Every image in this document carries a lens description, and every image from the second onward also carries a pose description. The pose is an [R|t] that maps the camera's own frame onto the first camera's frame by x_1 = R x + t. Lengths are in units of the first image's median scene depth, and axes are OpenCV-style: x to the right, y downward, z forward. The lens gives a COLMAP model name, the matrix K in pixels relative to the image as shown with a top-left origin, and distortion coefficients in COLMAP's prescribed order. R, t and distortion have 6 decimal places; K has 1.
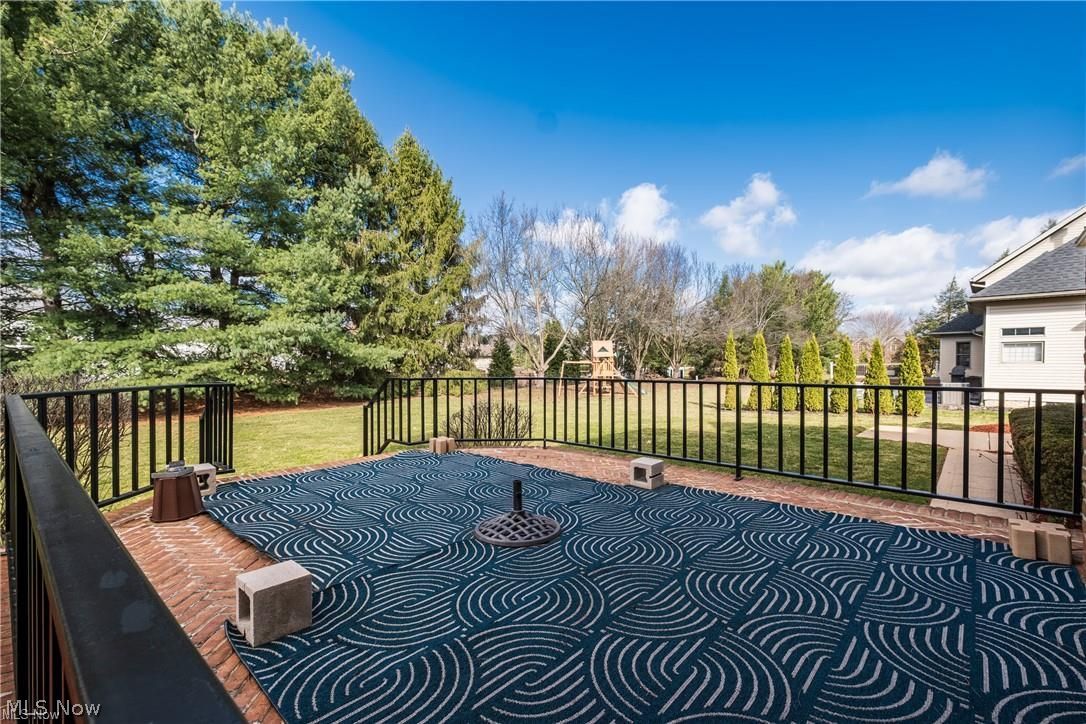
lens RADIAL K [[491.0, 0, 543.0], [0, 491.0, 362.0], [0, 0, 1]] dist [0.002301, -0.000105]
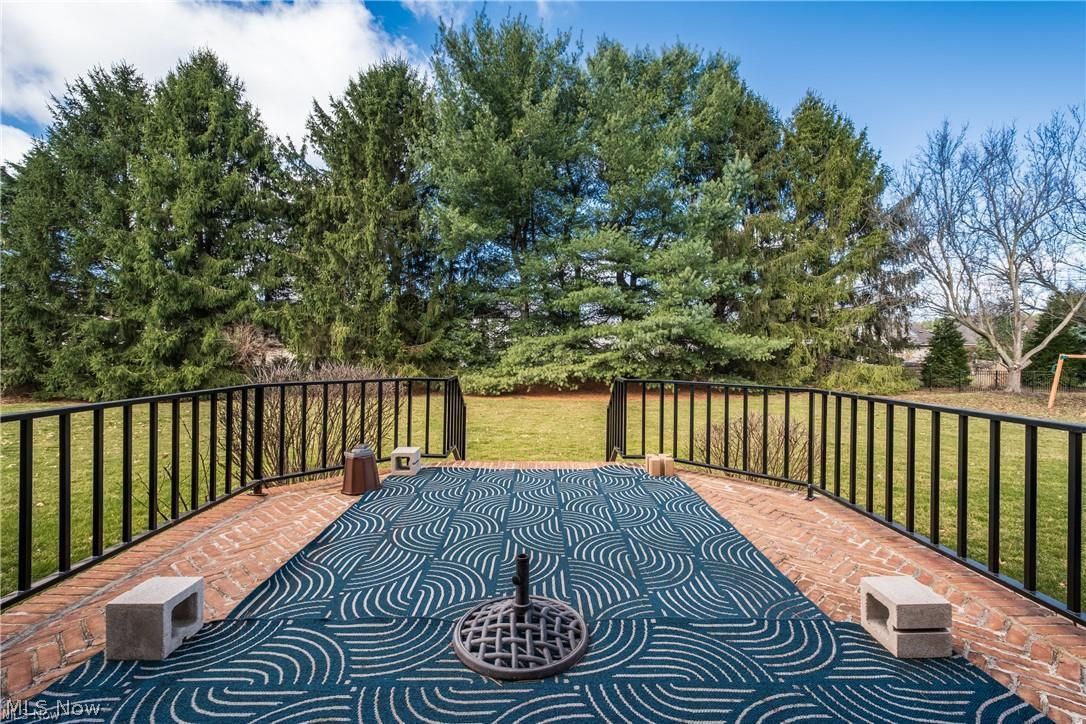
lens RADIAL K [[473.5, 0, 542.1], [0, 473.5, 348.3], [0, 0, 1]] dist [0.013225, -0.000056]
pose [[0.667110, 0.001670, -0.744958, 0.068073], [-0.005387, 0.999982, -0.002582, -0.005215], [0.744940, 0.005735, 0.667107, 0.093800]]
